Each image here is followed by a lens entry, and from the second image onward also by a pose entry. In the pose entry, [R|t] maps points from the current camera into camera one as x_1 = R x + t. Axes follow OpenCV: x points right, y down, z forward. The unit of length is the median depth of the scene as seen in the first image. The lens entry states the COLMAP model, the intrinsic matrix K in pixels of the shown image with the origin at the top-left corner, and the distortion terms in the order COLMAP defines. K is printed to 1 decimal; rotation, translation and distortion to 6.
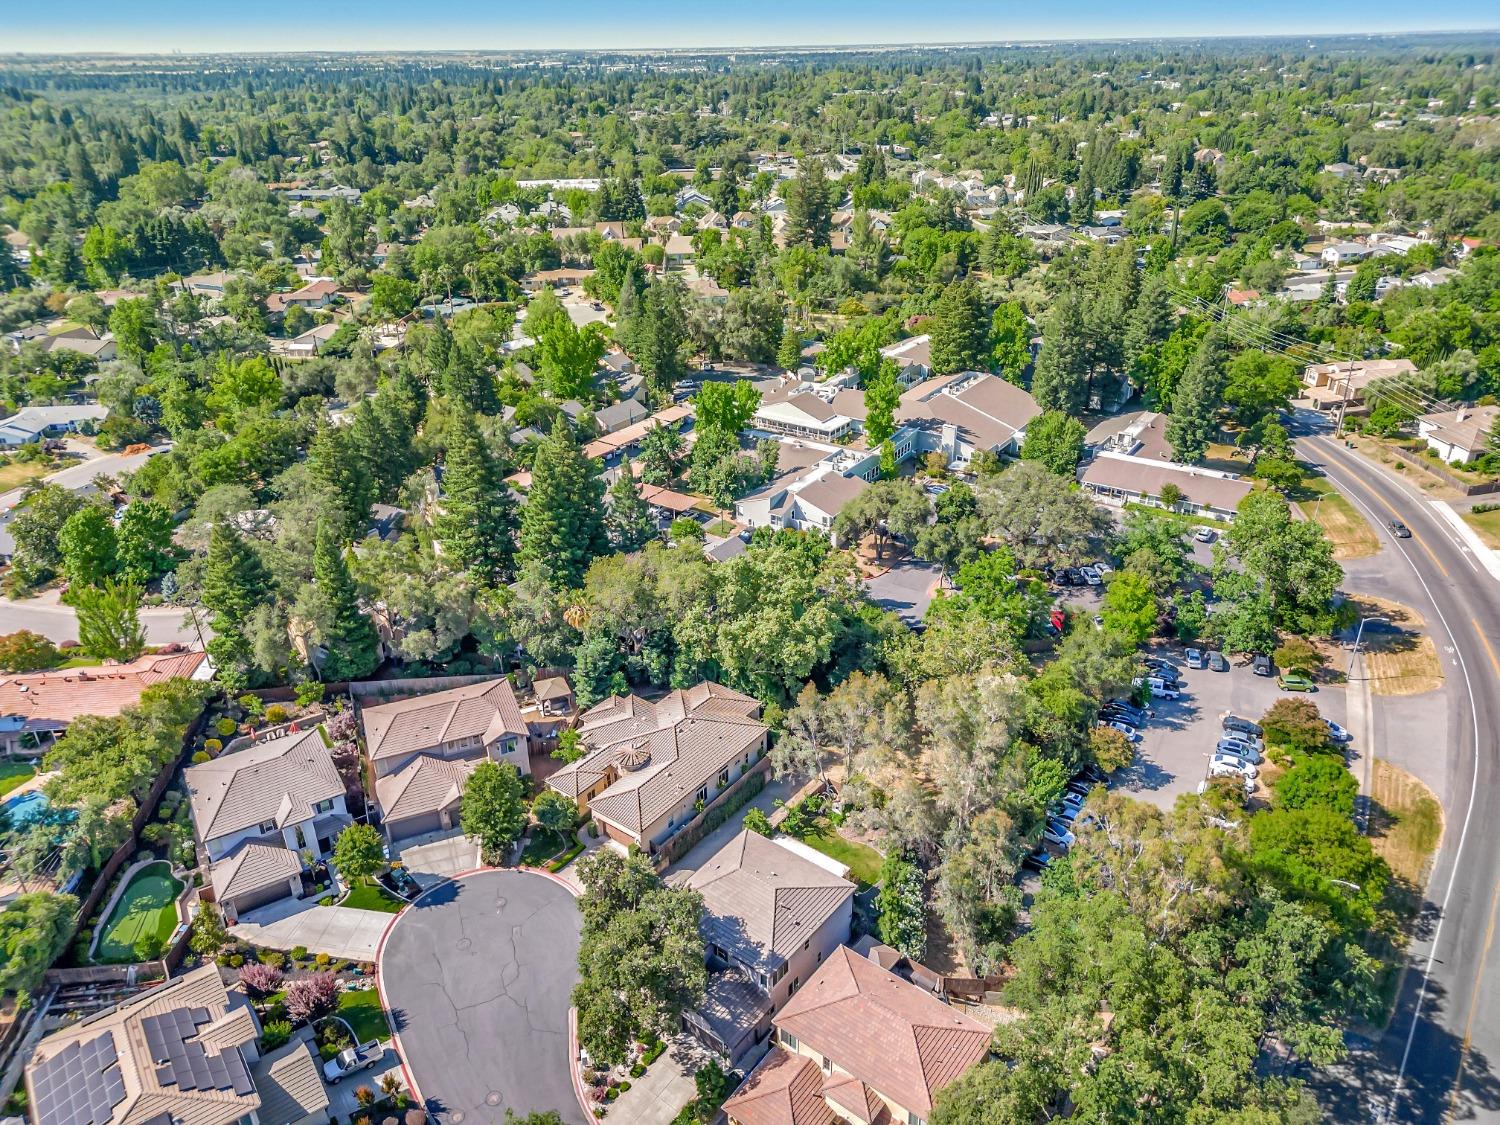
lens RADIAL K [[1047.4, 0, 747.9], [0, 1047.4, 542.6], [0, 0, 1]] dist [0.061288, -0.048711]
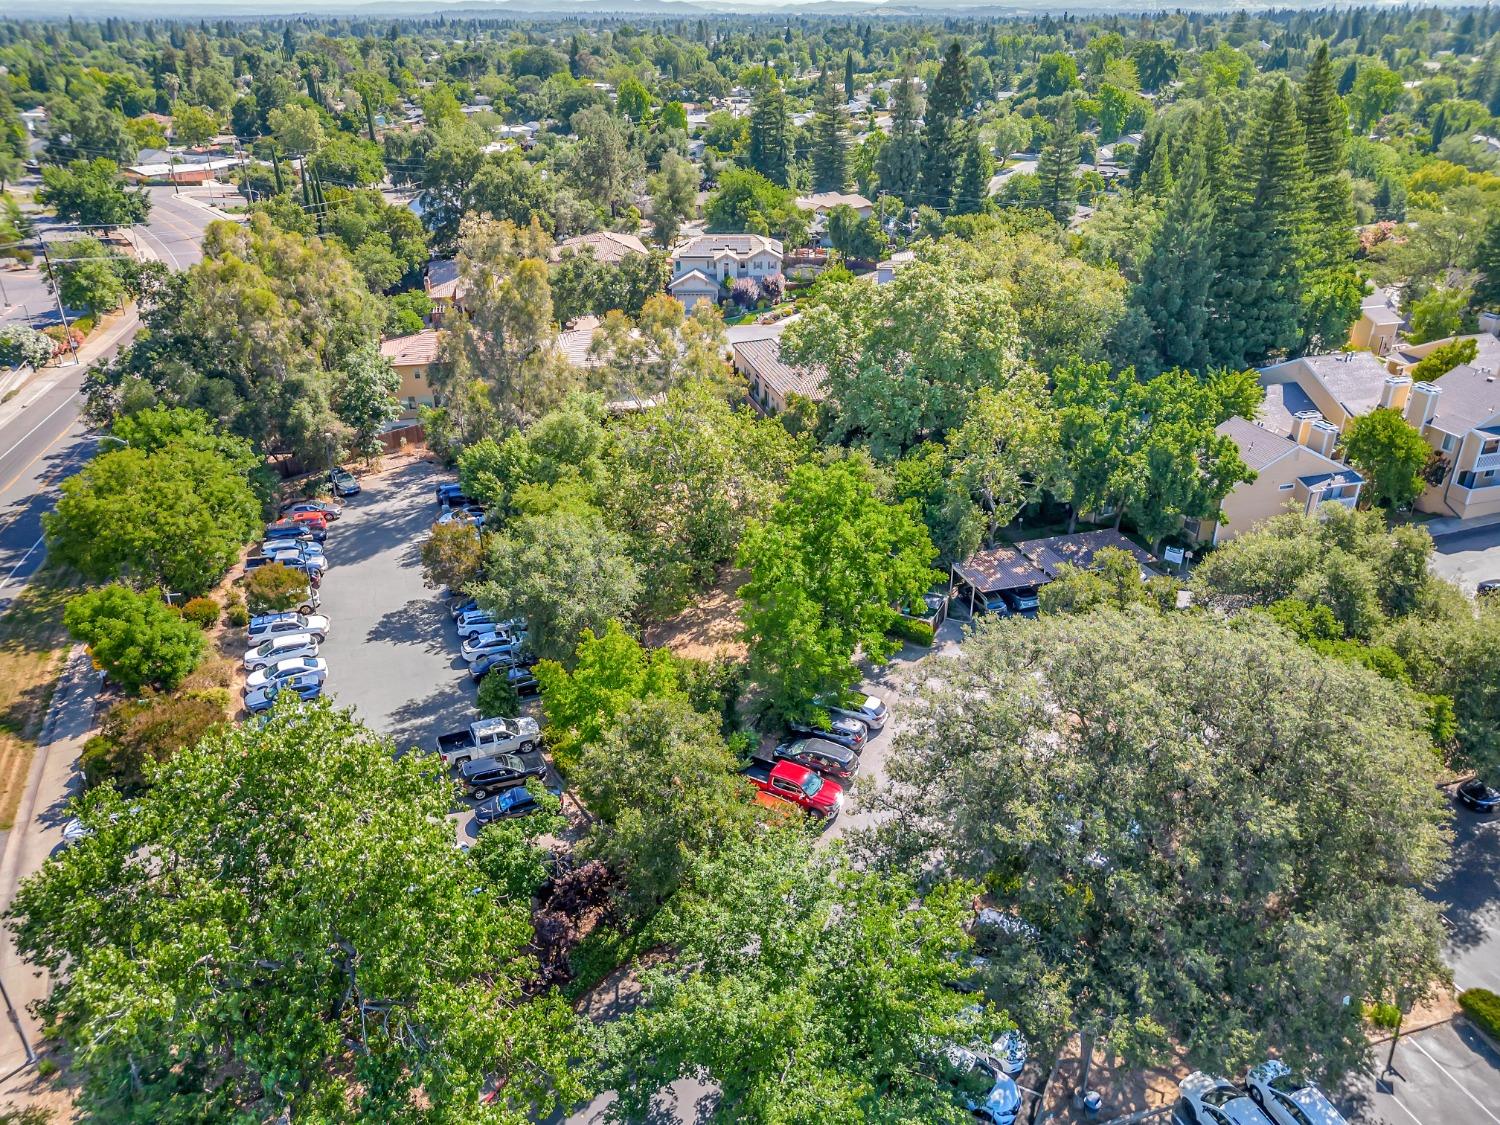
lens RADIAL K [[1047.4, 0, 742.1], [0, 1047.4, 578.2], [0, 0, 1]] dist [0.061288, -0.048711]
pose [[-0.615623, 0.384851, -0.687676, 0.604580], [-0.321724, 0.673861, 0.665135, -0.249638], [0.719376, 0.630714, -0.291029, 1.170335]]
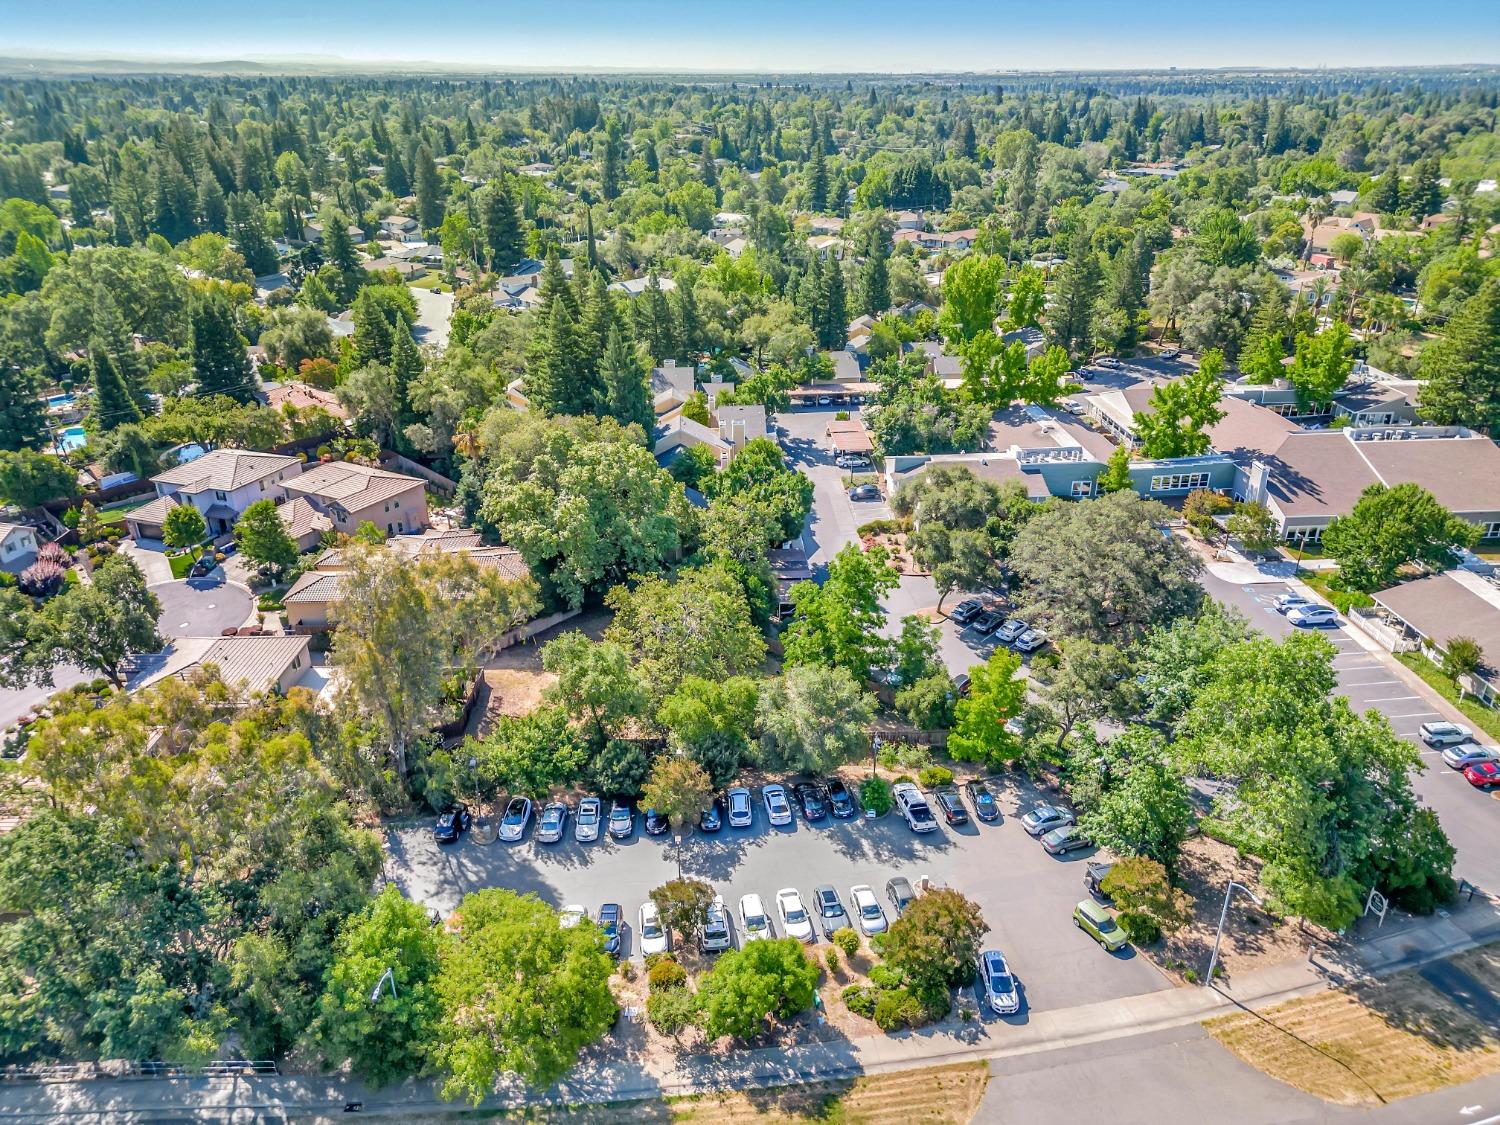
lens RADIAL K [[1047.4, 0, 741.8], [0, 1047.4, 563.1], [0, 0, 1]] dist [0.061288, -0.048711]
pose [[0.615251, 0.340302, -0.711098, 0.732797], [-0.336188, 0.929155, 0.153781, -0.066637], [0.713052, 0.144449, 0.686069, 0.456856]]
